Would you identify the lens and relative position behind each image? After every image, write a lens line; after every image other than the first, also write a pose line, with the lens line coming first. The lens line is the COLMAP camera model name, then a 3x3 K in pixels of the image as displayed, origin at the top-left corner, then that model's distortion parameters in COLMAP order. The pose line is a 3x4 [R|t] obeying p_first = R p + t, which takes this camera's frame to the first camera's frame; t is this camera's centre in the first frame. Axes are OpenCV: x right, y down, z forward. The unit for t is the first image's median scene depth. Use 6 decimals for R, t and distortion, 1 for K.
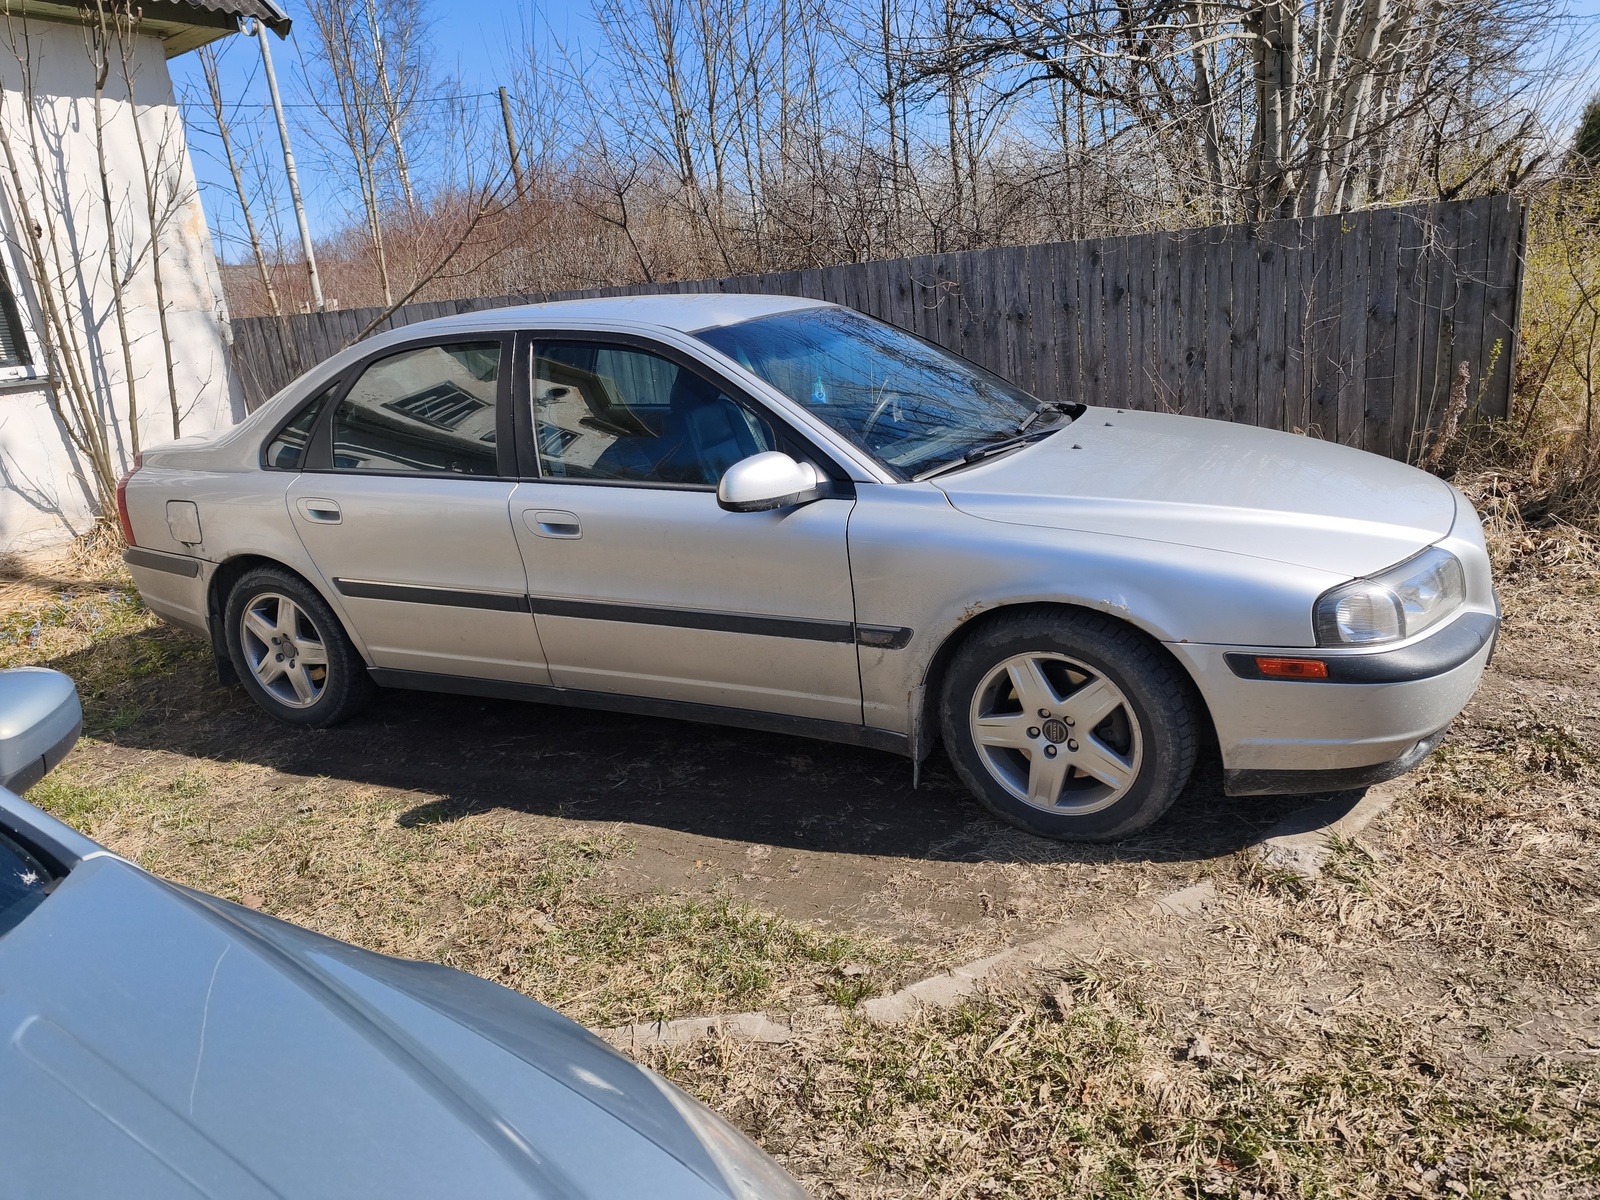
lens RADIAL K [[1060.9, 0, 800.0], [0, 1060.9, 600.0], [0, 0, 1]] dist [0.039278, -0.030156]
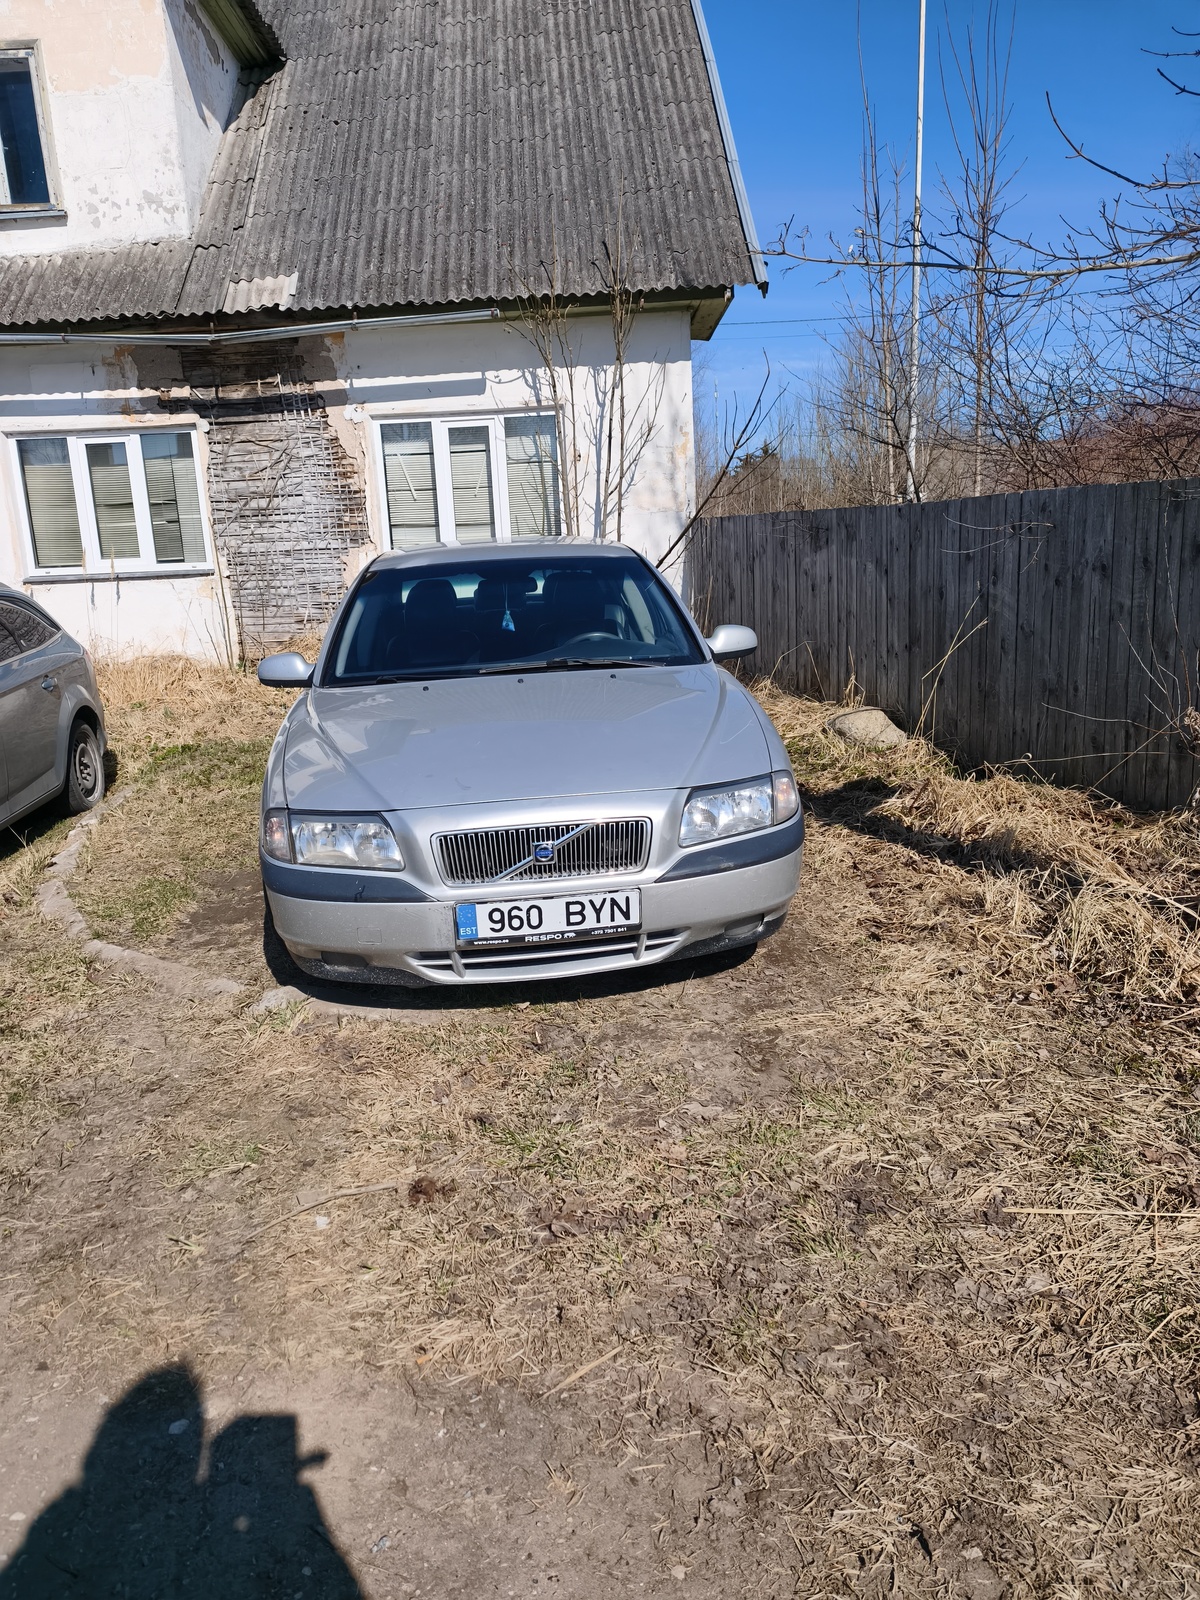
lens RADIAL K [[1068.3, 0, 600.0], [0, 1068.3, 800.0], [0, 0, 1]] dist [0.063800, -0.074670]
pose [[0.528817, 0.261855, -0.807332, 0.743913], [-0.235634, 0.959119, 0.156742, -0.136135], [0.815371, 0.107347, 0.568900, 0.227914]]
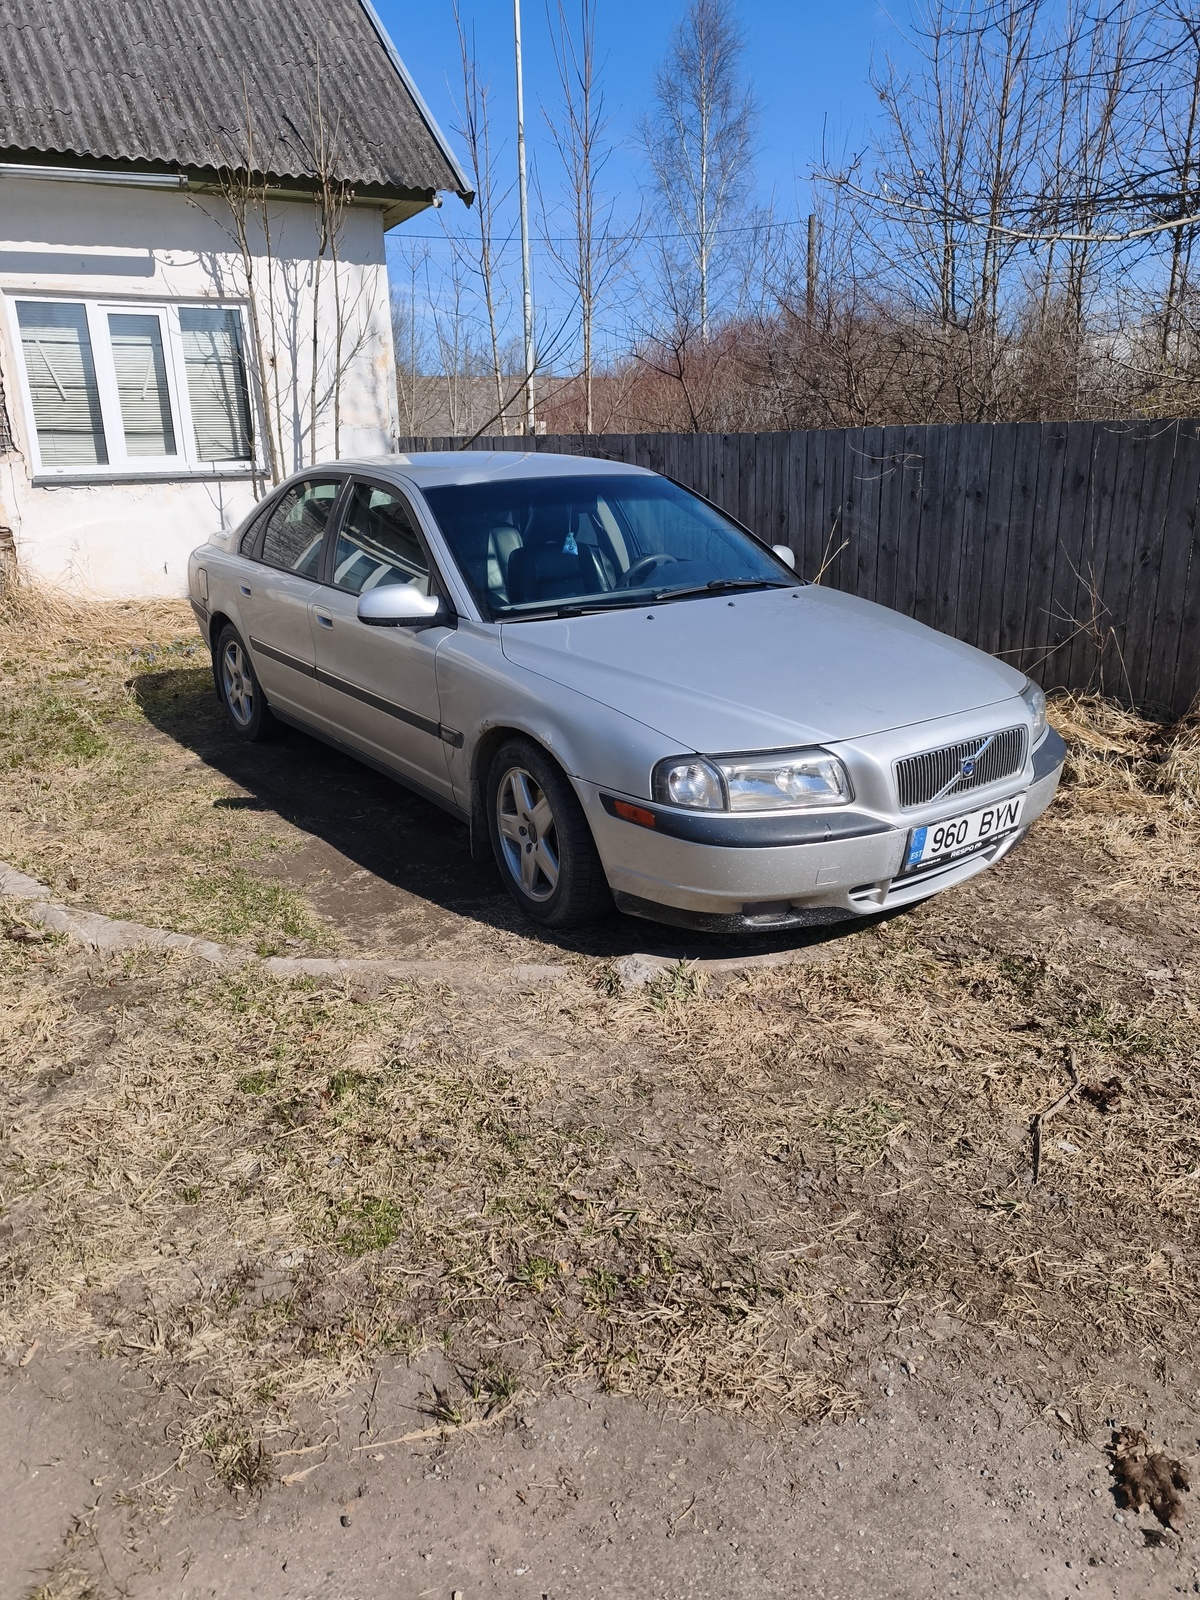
lens RADIAL K [[1060.9, 0, 592.4], [0, 1060.9, 790.7], [0, 0, 1]] dist [0.039278, -0.030156]
pose [[0.877549, 0.216971, -0.427589, 0.385227], [-0.191380, 0.976144, 0.102552, -0.032344], [0.439639, -0.008163, 0.898138, -0.050723]]
